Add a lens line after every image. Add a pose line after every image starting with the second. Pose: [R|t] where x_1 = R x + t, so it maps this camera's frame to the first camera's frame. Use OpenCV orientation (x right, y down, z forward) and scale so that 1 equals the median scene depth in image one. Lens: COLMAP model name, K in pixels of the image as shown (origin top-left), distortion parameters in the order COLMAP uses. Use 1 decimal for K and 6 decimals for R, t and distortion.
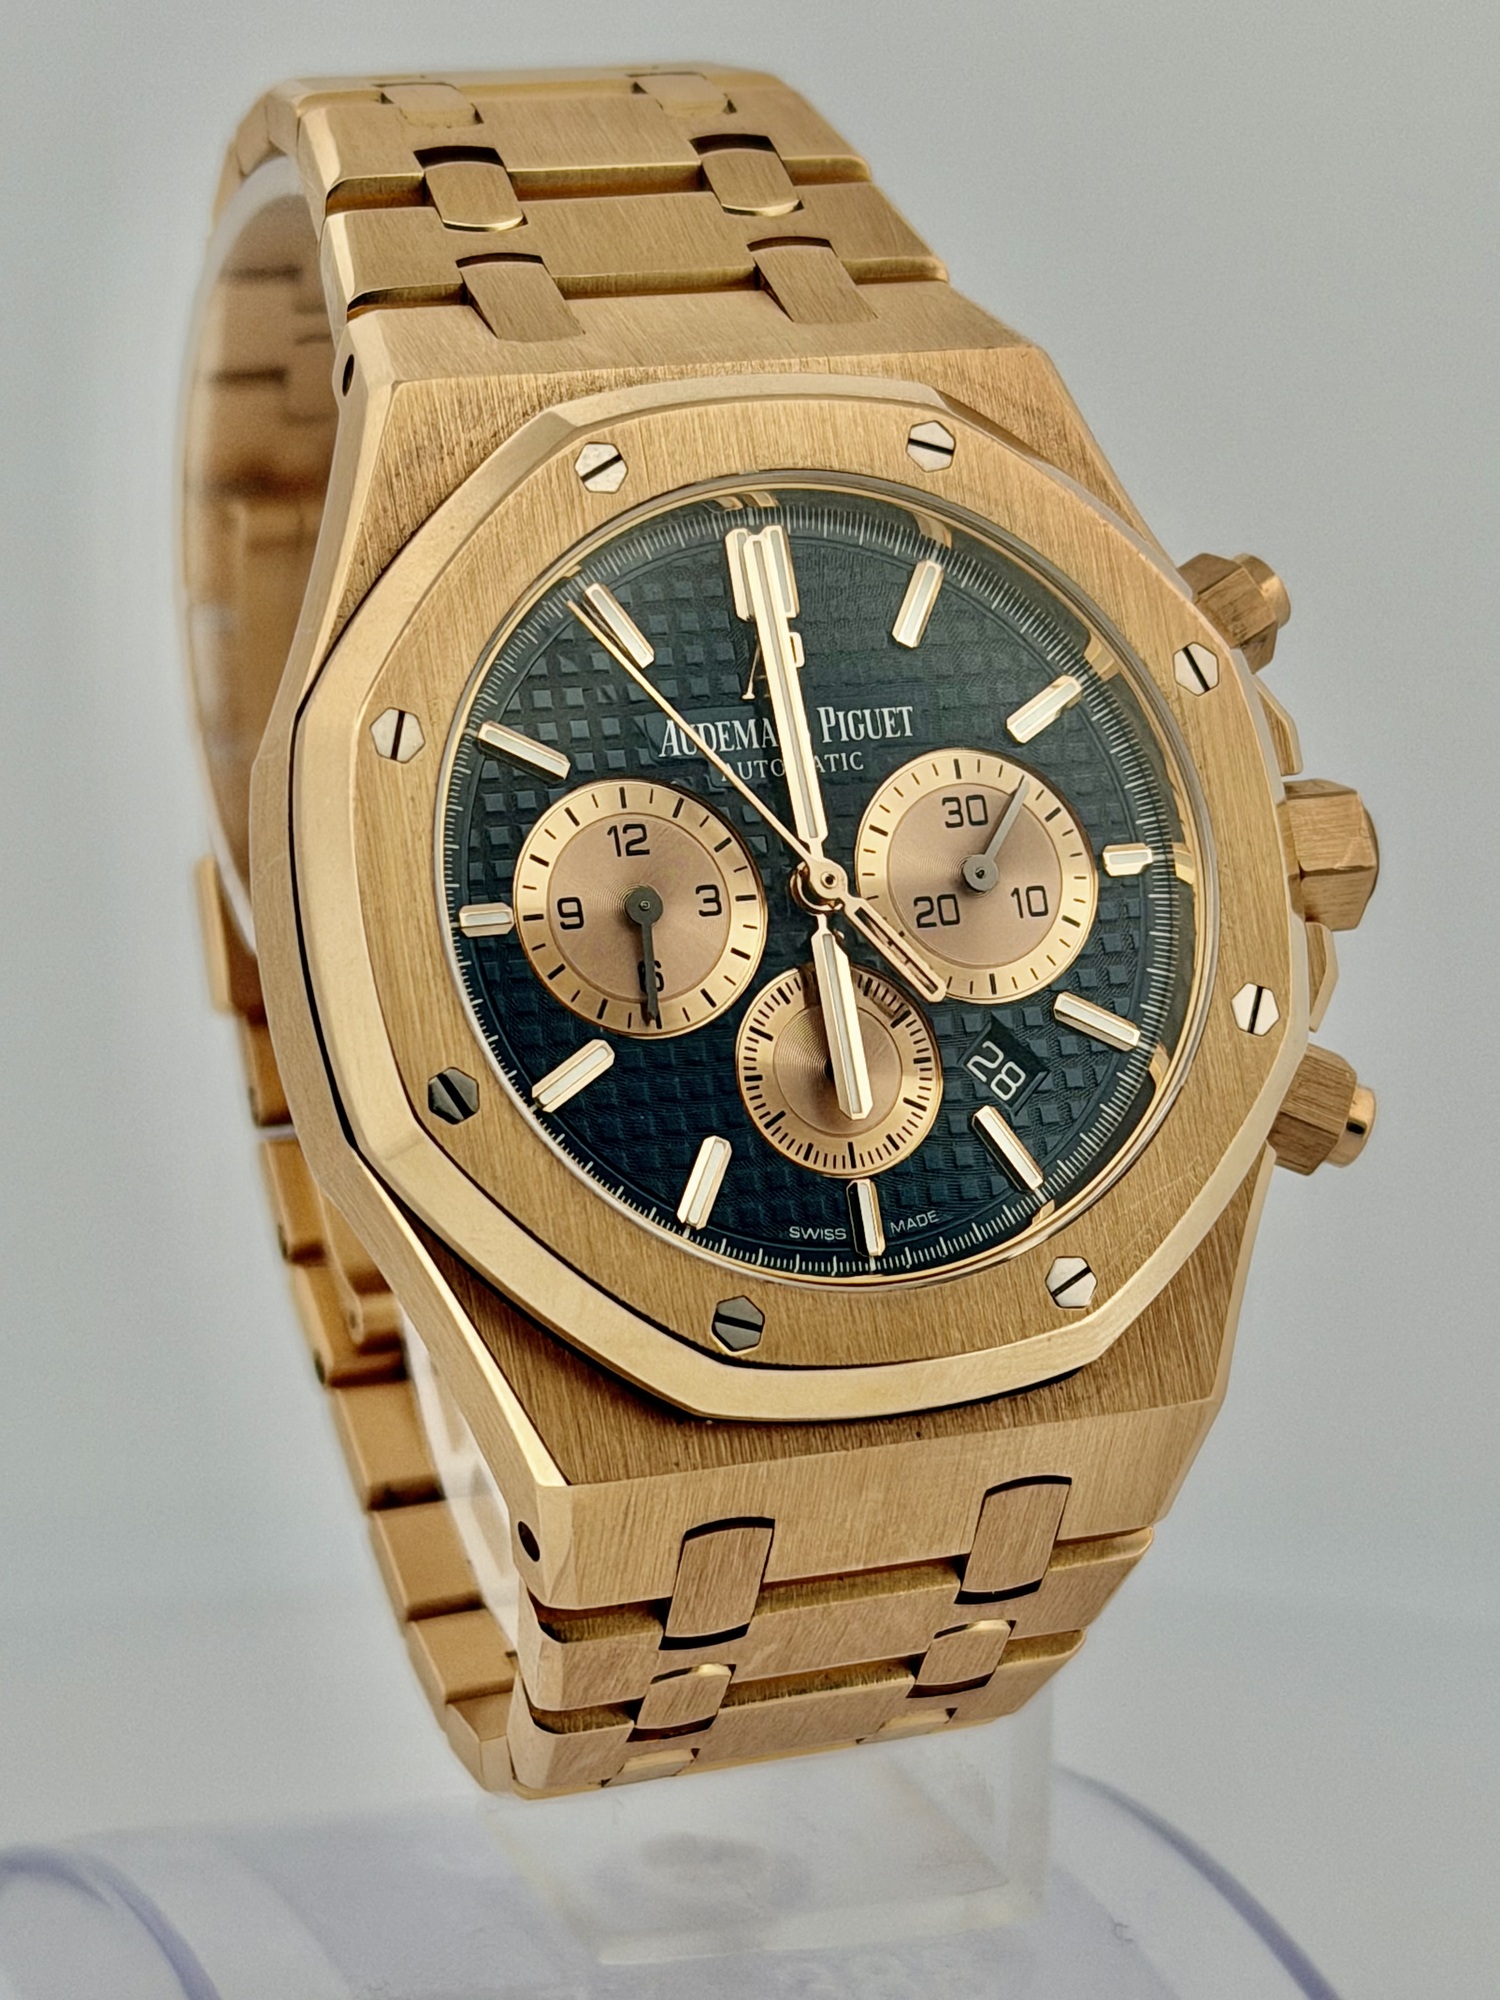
lens RADIAL K [[5495.8, 0, 750.0], [0, 5495.8, 1000.0], [0, 0, 1]] dist [0.444538, -0.260159]
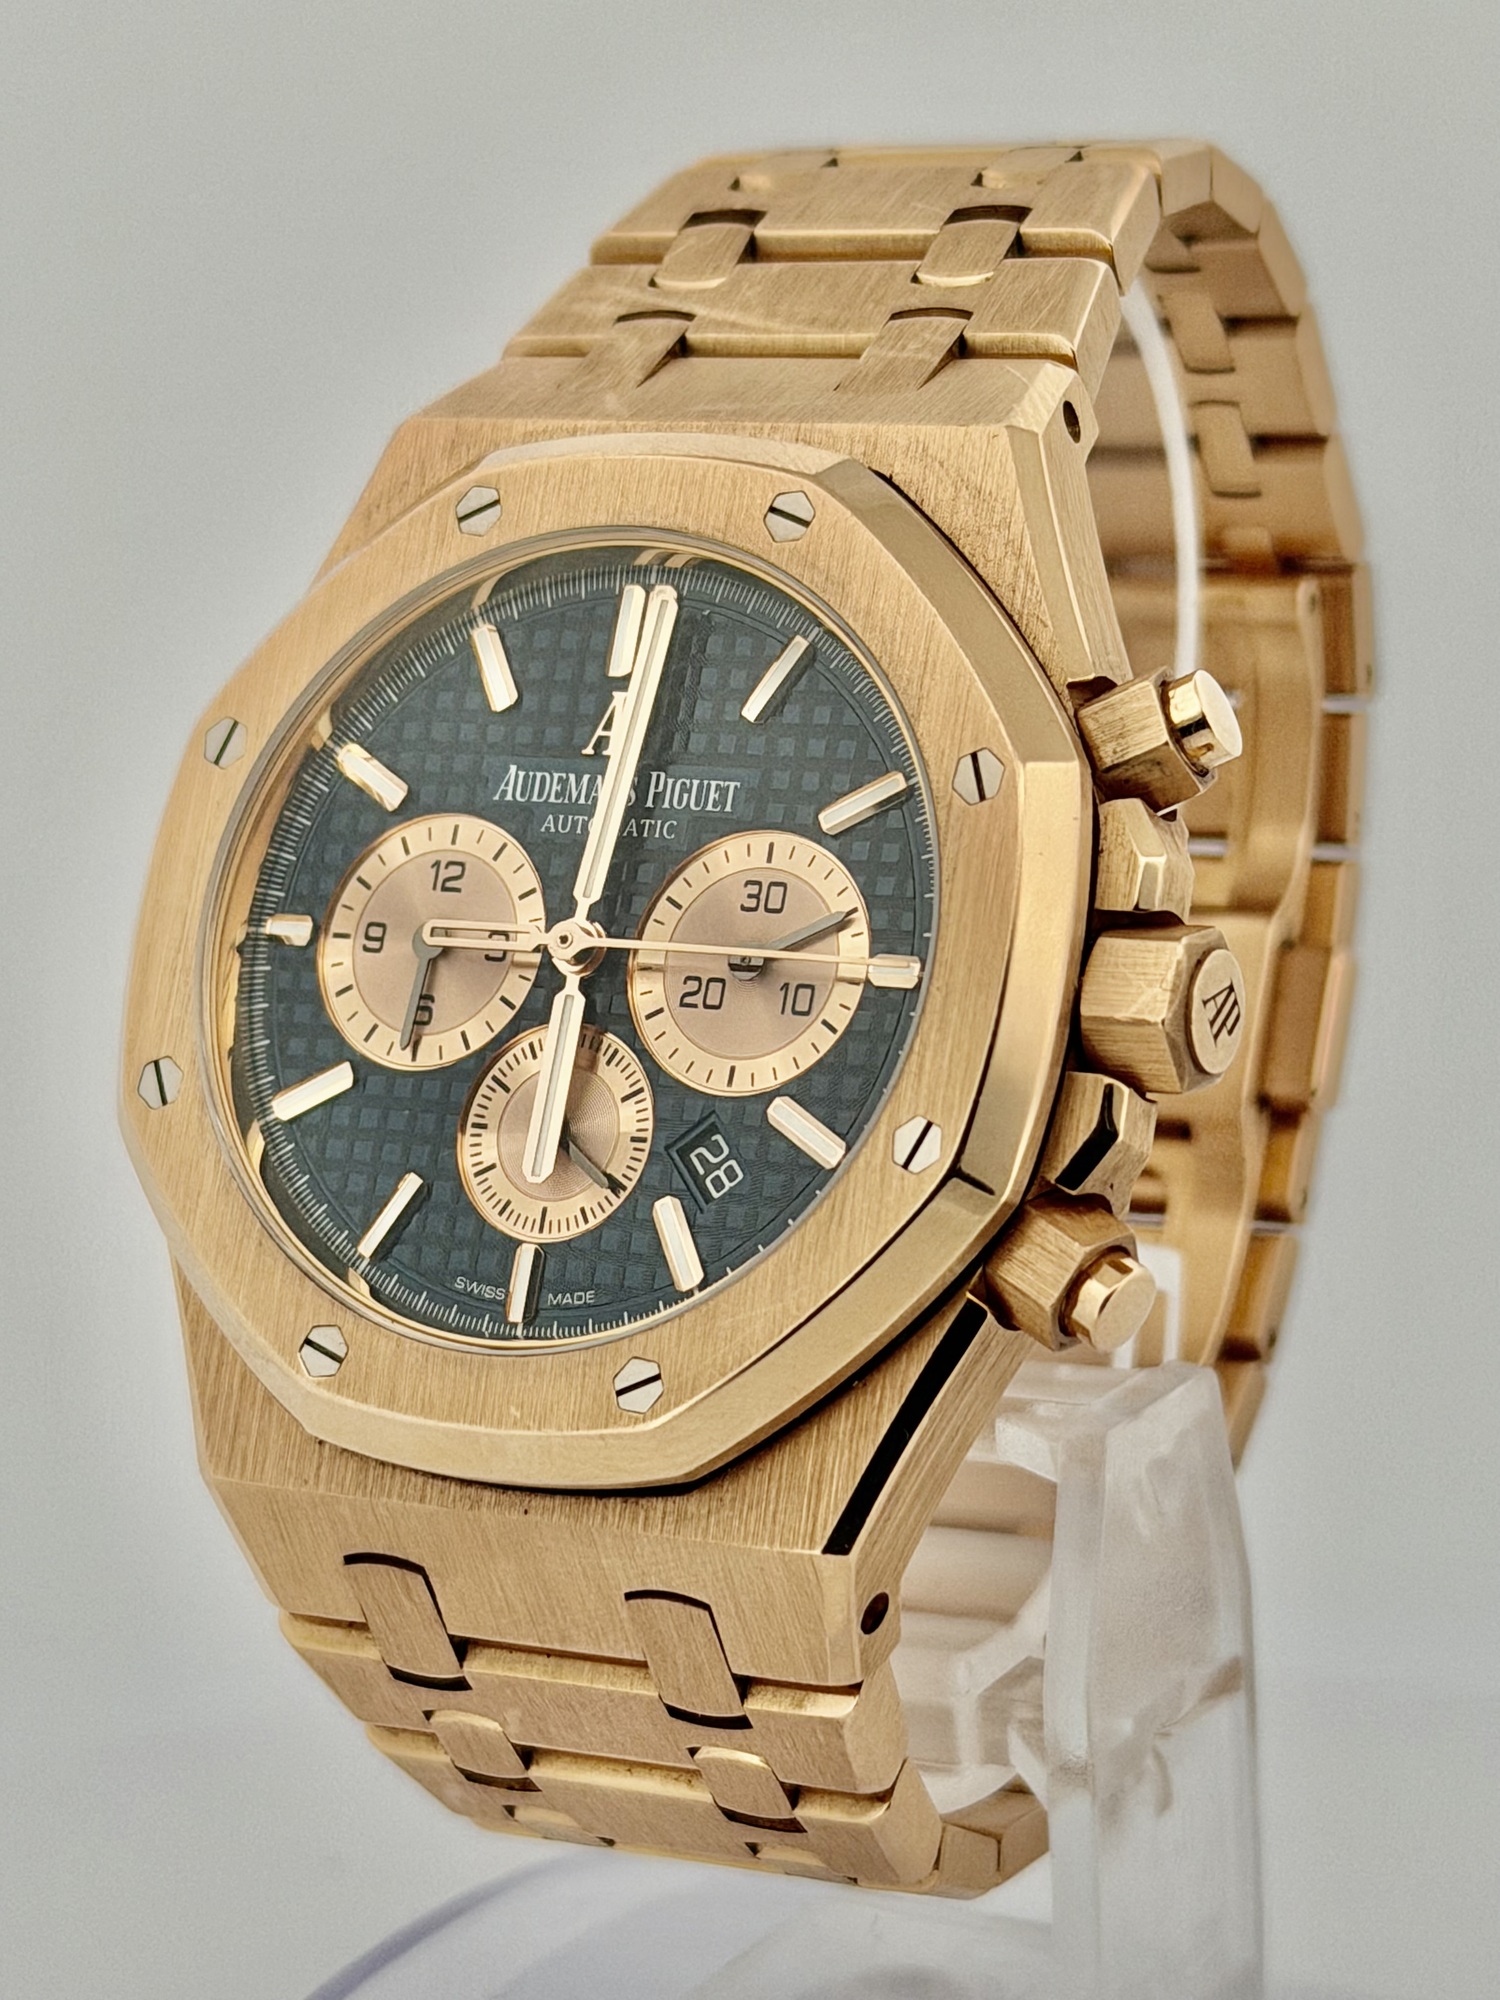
lens RADIAL K [[5495.8, 0, 750.0], [0, 5495.8, 1000.0], [0, 0, 1]] dist [0.444538, -0.260159]
pose [[0.623803, 0.127254, -0.771152, 0.783789], [-0.159284, 0.986648, 0.033965, -0.049124], [0.765178, 0.101645, 0.635744, 0.396577]]
